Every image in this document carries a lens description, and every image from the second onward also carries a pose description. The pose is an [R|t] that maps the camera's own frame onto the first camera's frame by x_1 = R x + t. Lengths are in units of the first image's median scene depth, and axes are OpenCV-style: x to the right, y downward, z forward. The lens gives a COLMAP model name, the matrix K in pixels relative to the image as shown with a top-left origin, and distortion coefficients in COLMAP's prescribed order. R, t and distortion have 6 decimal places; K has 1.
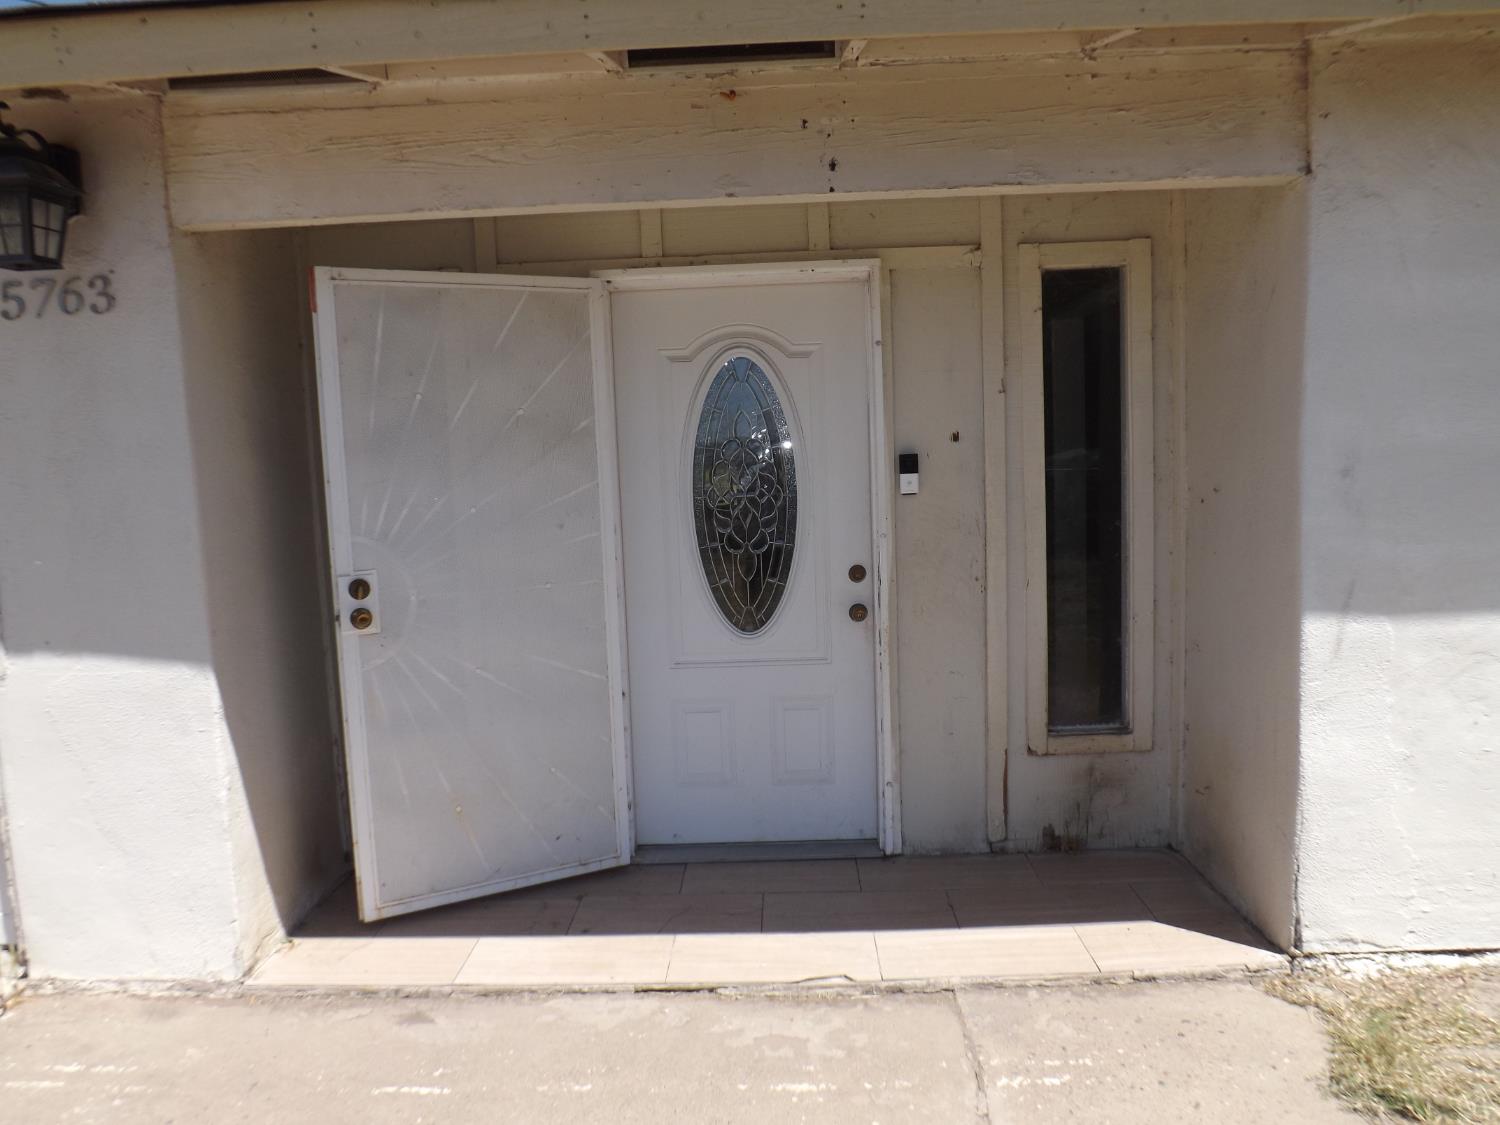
lens RADIAL K [[1093.7, 0, 756.5], [0, 1093.7, 562.0], [0, 0, 1]] dist [-0.055555, 0.017323]
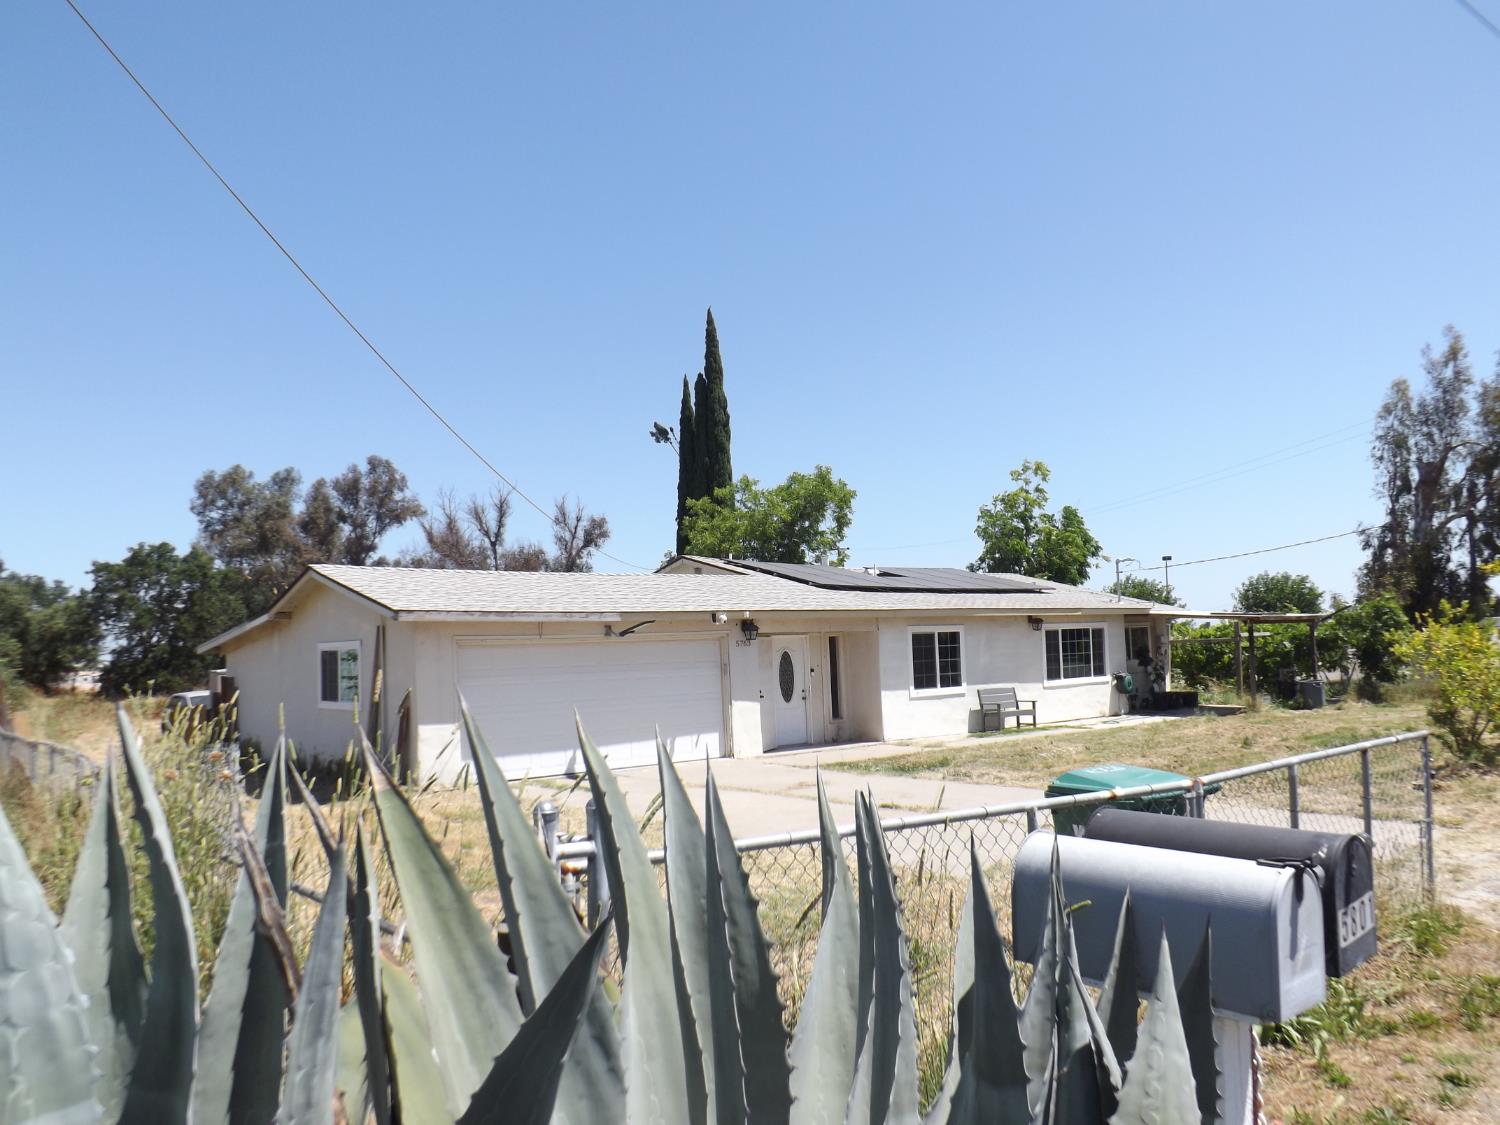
lens RADIAL K [[1093.7, 0, 765.4], [0, 1093.7, 576.9], [0, 0, 1]] dist [-0.055555, 0.017323]
pose [[0.758935, 0.053494, 0.648965, -3.665776], [0.072872, 0.983382, -0.166280, 0.346671], [-0.647076, 0.173486, 0.742425, -3.045960]]
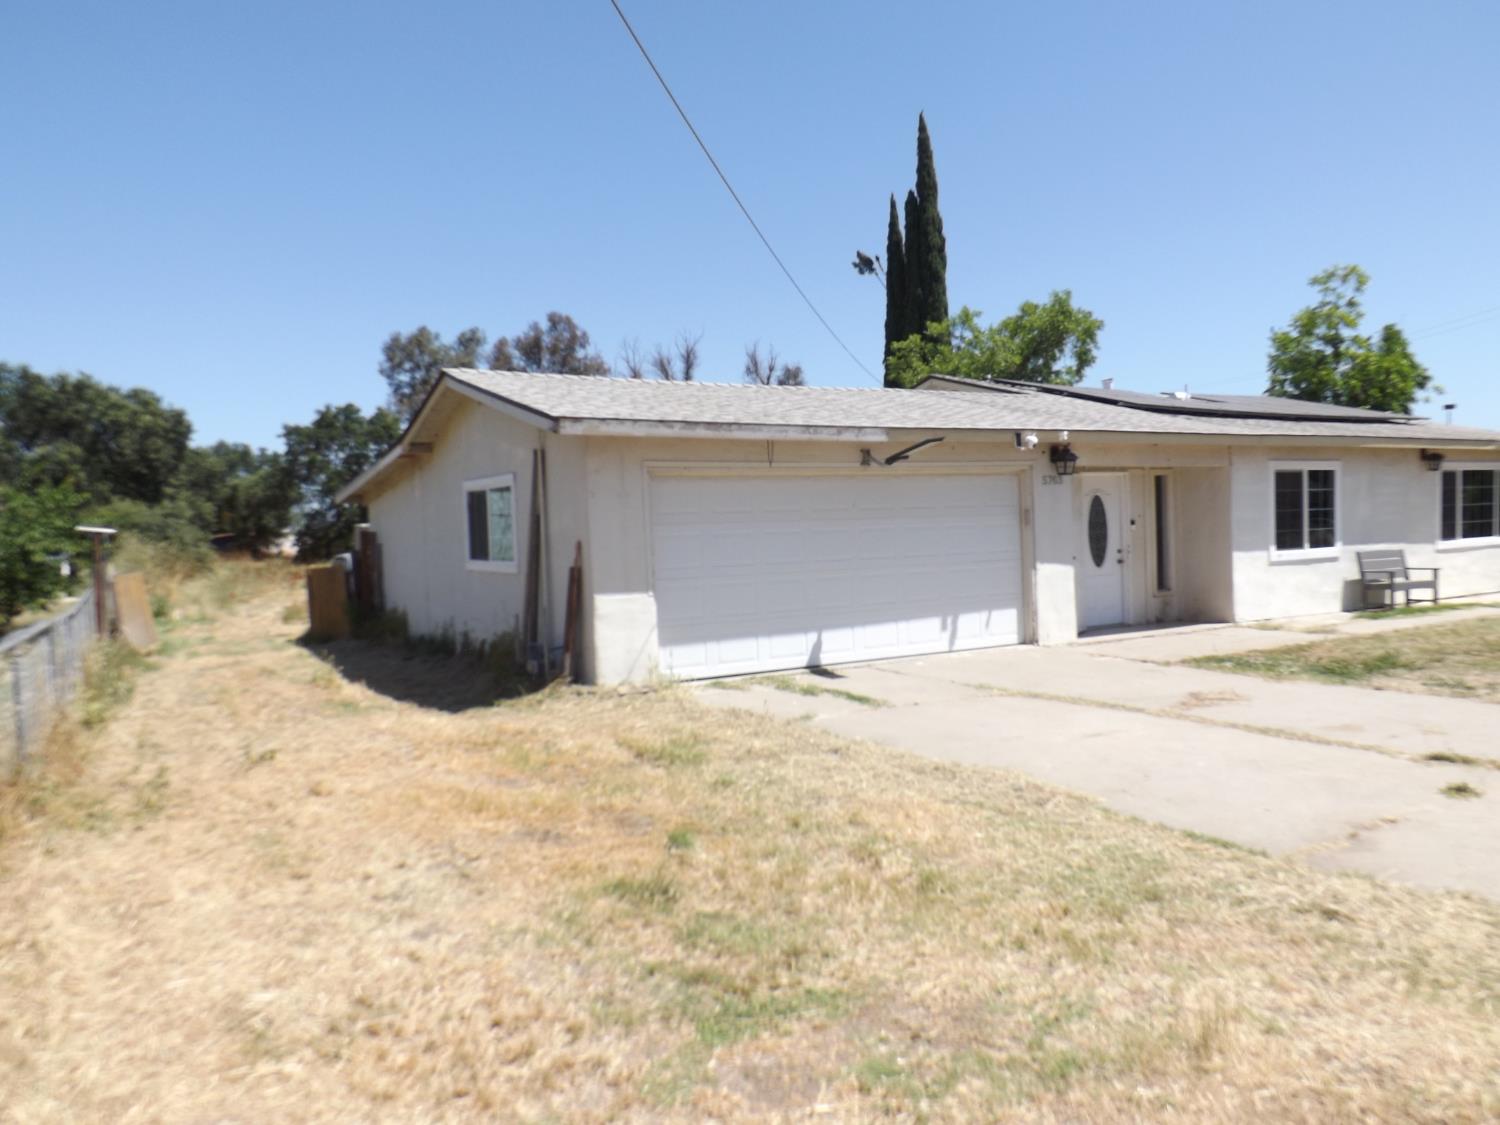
lens RADIAL K [[1093.7, 0, 760.1], [0, 1093.7, 573.3], [0, 0, 1]] dist [-0.055555, 0.017323]
pose [[0.857770, -0.015806, 0.513791, -3.038080], [0.054388, 0.996707, -0.060137, 0.255858], [-0.511149, 0.079528, 0.855805, -1.661116]]
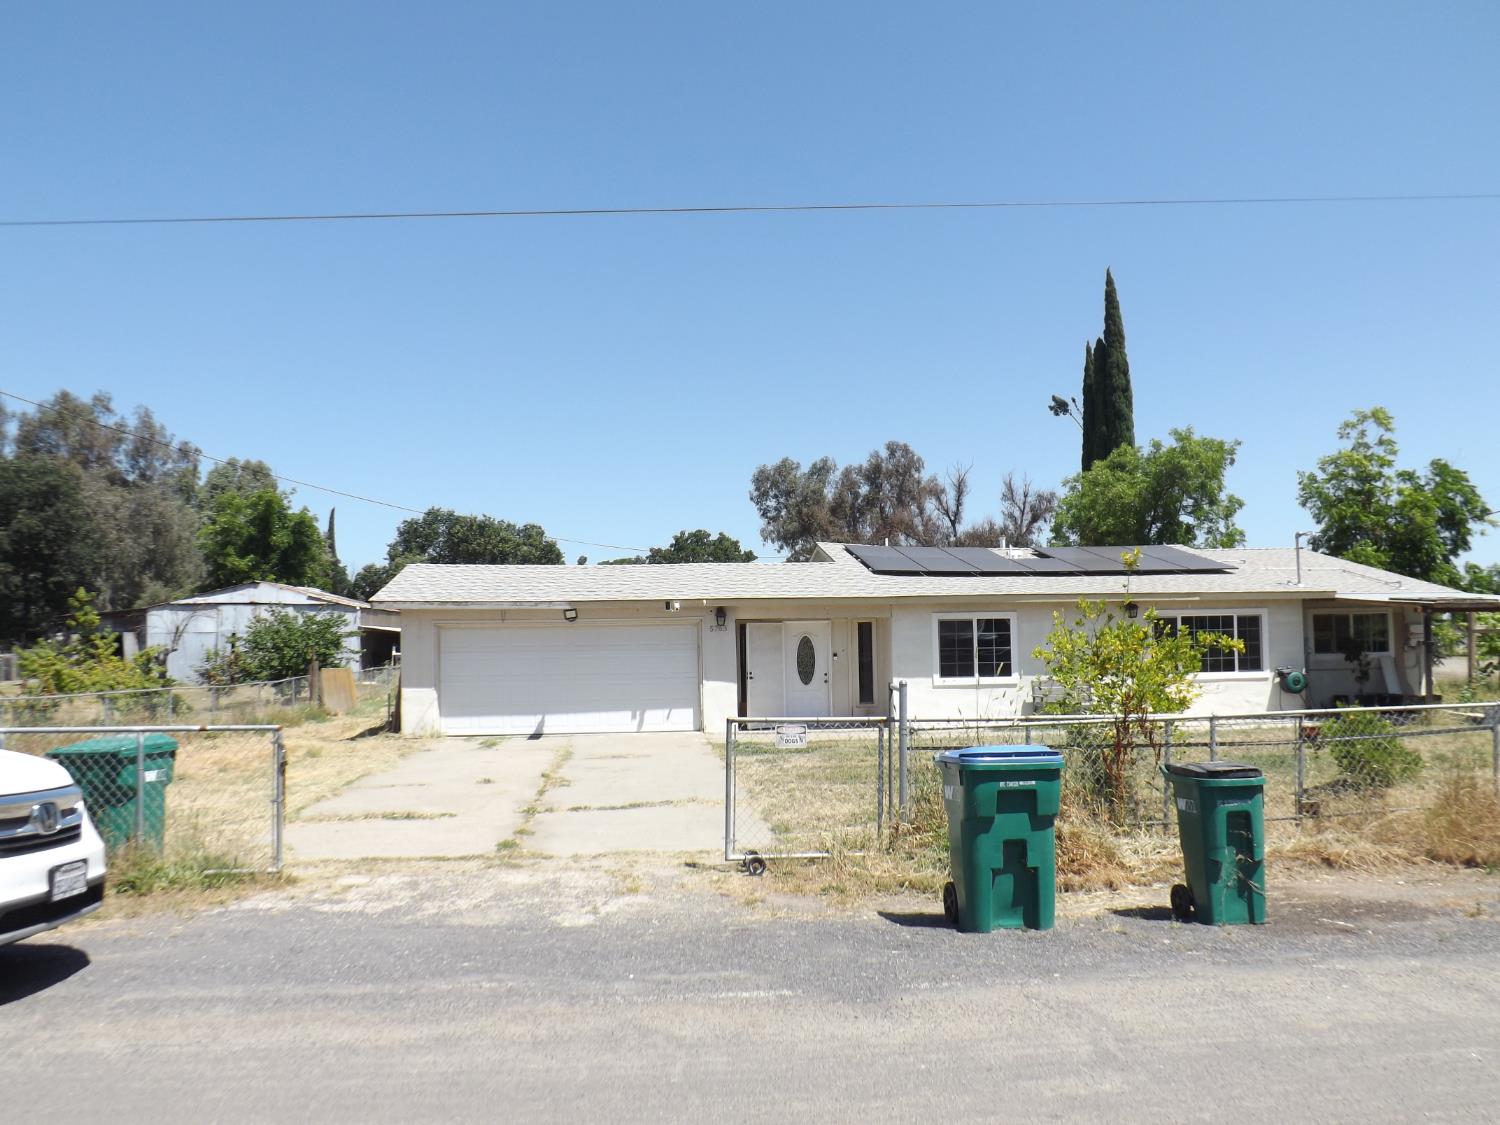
lens RADIAL K [[1093.7, 0, 764.4], [0, 1093.7, 575.0], [0, 0, 1]] dist [-0.055555, 0.017323]
pose [[0.991974, 0.028178, 0.123264, -0.947445], [-0.008106, 0.987018, -0.160405, 0.417193], [-0.126184, 0.158118, 0.979324, -4.633102]]
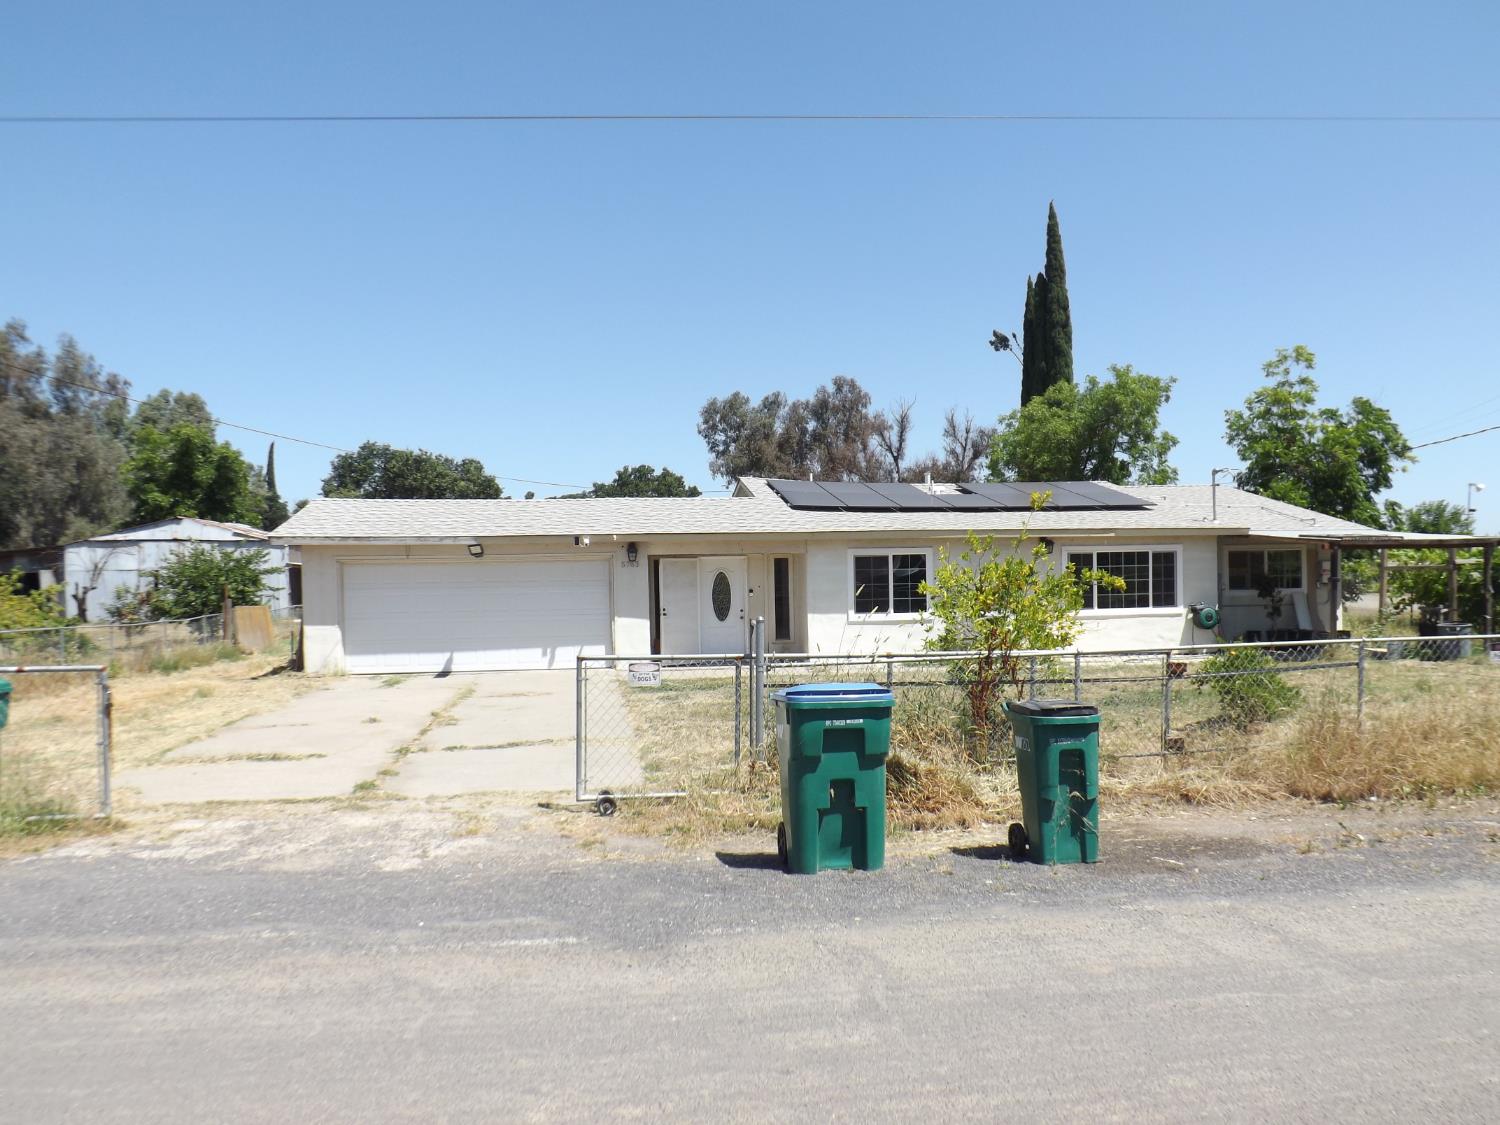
lens RADIAL K [[1093.7, 0, 773.0], [0, 1093.7, 582.0], [0, 0, 1]] dist [-0.055555, 0.017323]
pose [[0.984638, 0.018959, 0.173575, -0.735526], [-0.002129, 0.995317, -0.096637, 0.411085], [-0.174594, 0.094783, 0.980068, -4.591286]]
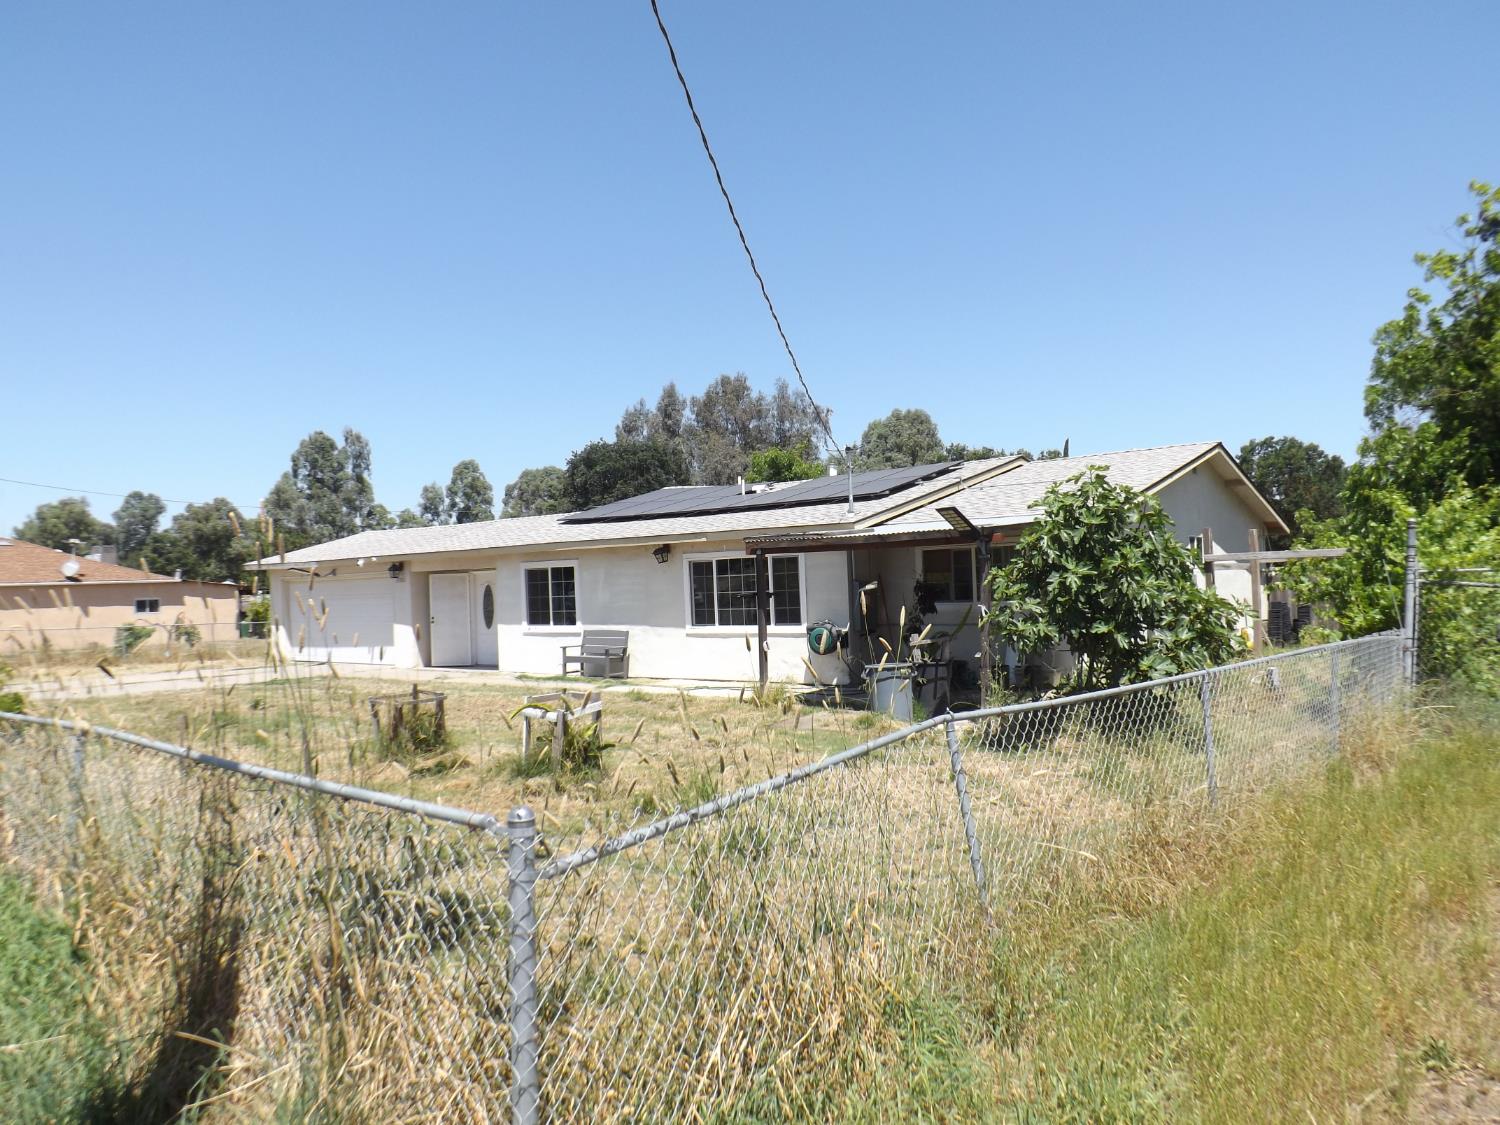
lens RADIAL K [[1093.7, 0, 759.2], [0, 1093.7, 564.2], [0, 0, 1]] dist [-0.055555, 0.017323]
pose [[0.799175, -0.000435, -0.601098, 5.055502], [-0.054286, 0.995861, -0.072895, 0.068633], [0.598642, 0.090887, 0.795844, -3.092946]]
